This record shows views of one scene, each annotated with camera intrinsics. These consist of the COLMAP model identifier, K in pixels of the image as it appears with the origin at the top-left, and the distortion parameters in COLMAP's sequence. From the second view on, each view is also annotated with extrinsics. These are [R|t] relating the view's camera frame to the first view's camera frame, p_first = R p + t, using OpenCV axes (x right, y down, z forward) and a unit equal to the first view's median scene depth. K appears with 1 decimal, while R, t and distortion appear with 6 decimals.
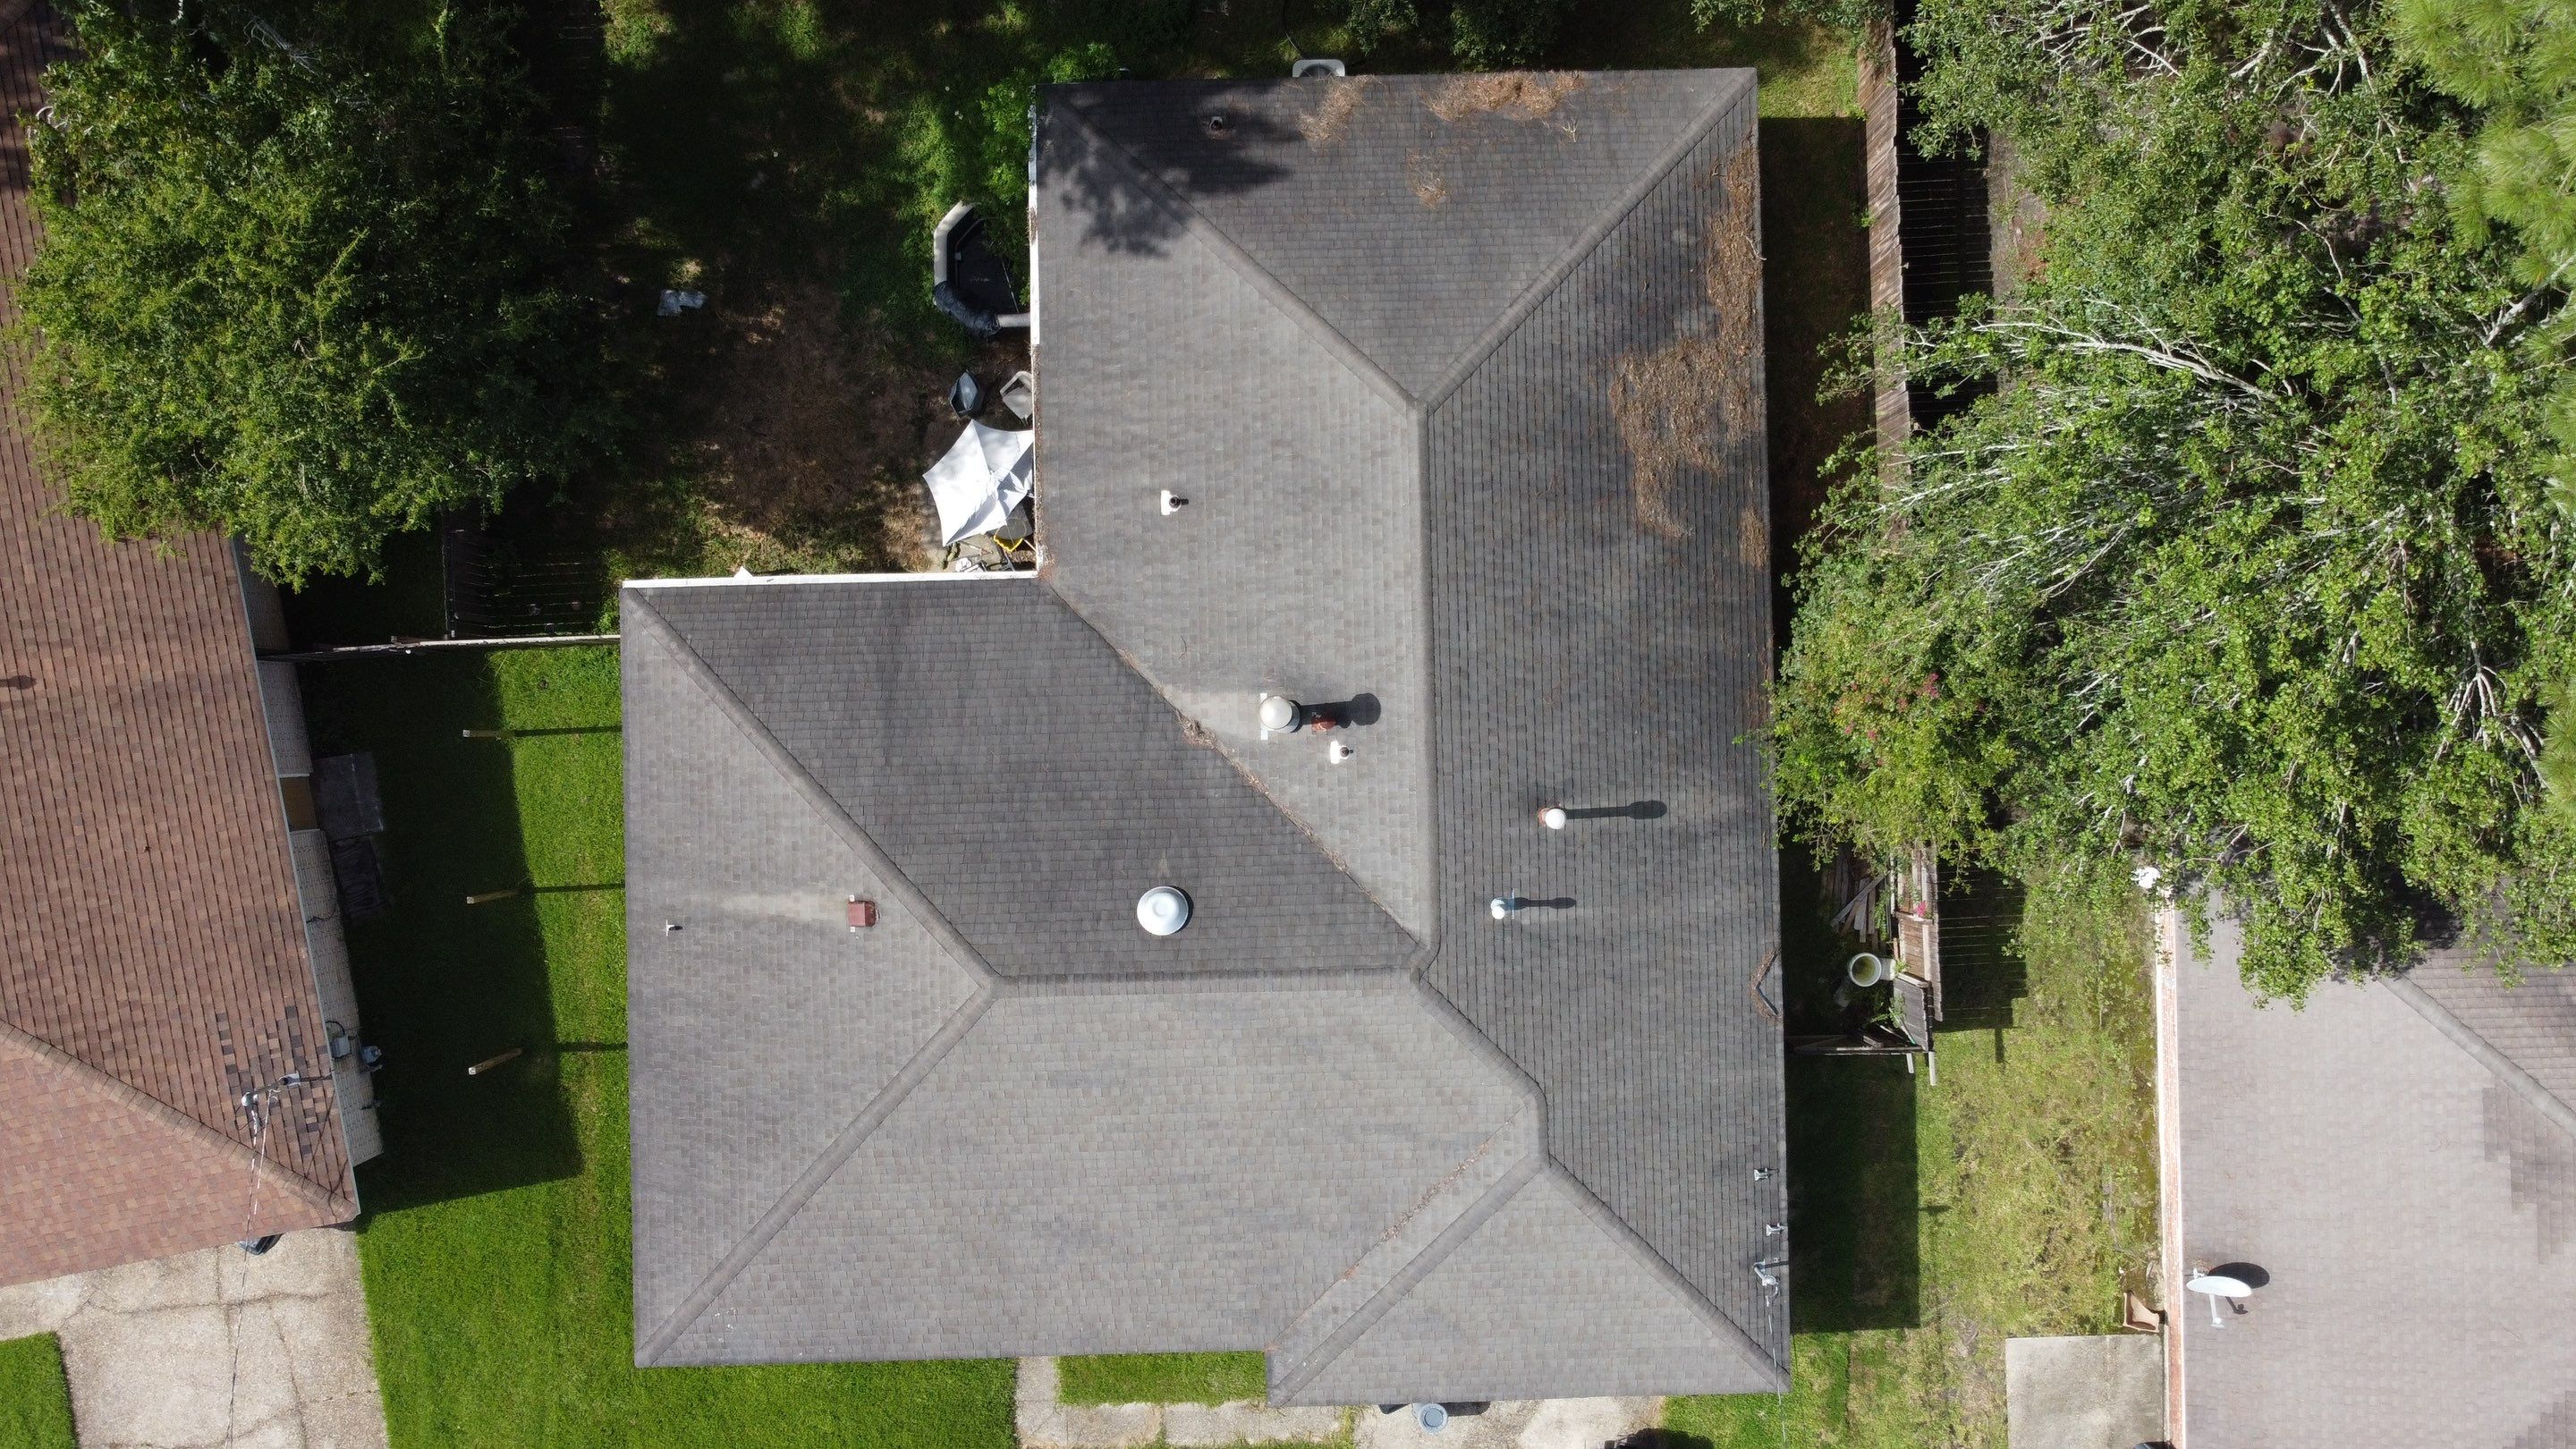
lens RADIAL K [[1956.6, 0, 1277.0], [0, 1956.6, 708.8], [0, 0, 1]] dist [-0.003001, 0.000522]
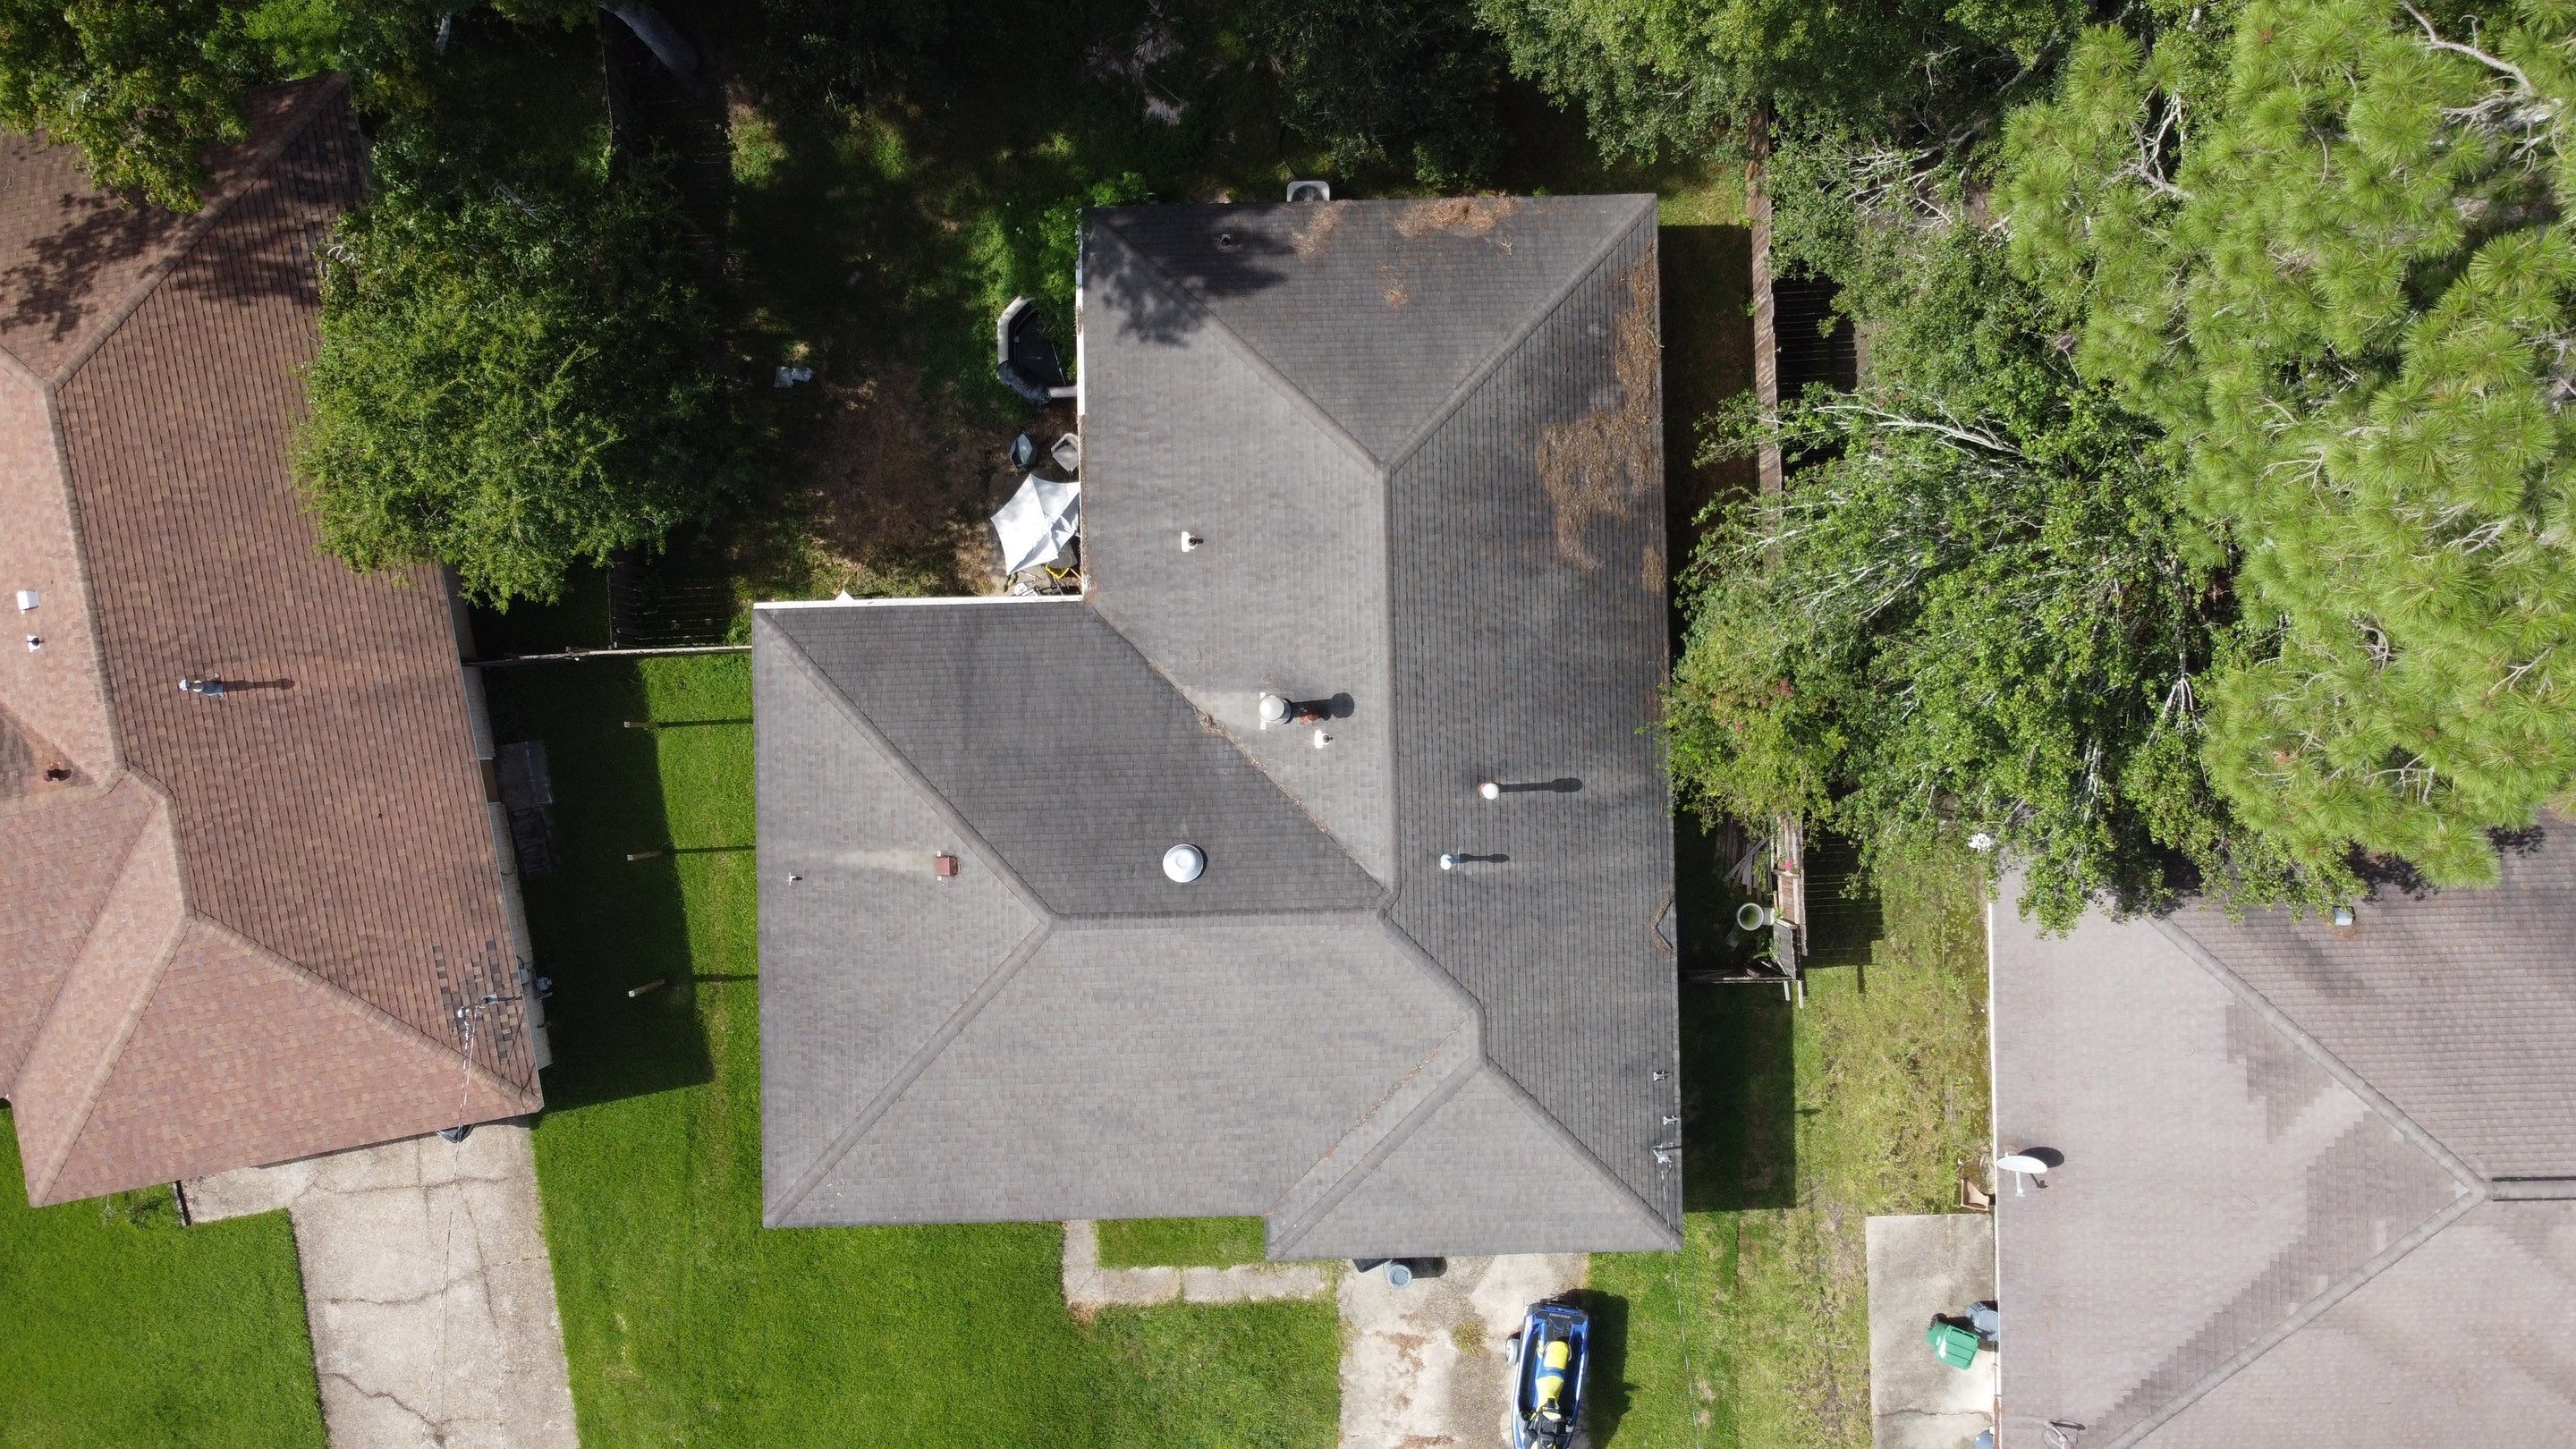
lens RADIAL K [[1956.6, 0, 1277.0], [0, 1956.6, 708.8], [0, 0, 1]] dist [-0.003001, 0.000522]
pose [[0.999988, 0.000430, -0.004874, 0.008358], [-0.000425, 0.999999, 0.000999, 0.001067], [0.004875, -0.000997, 0.999988, -0.258529]]
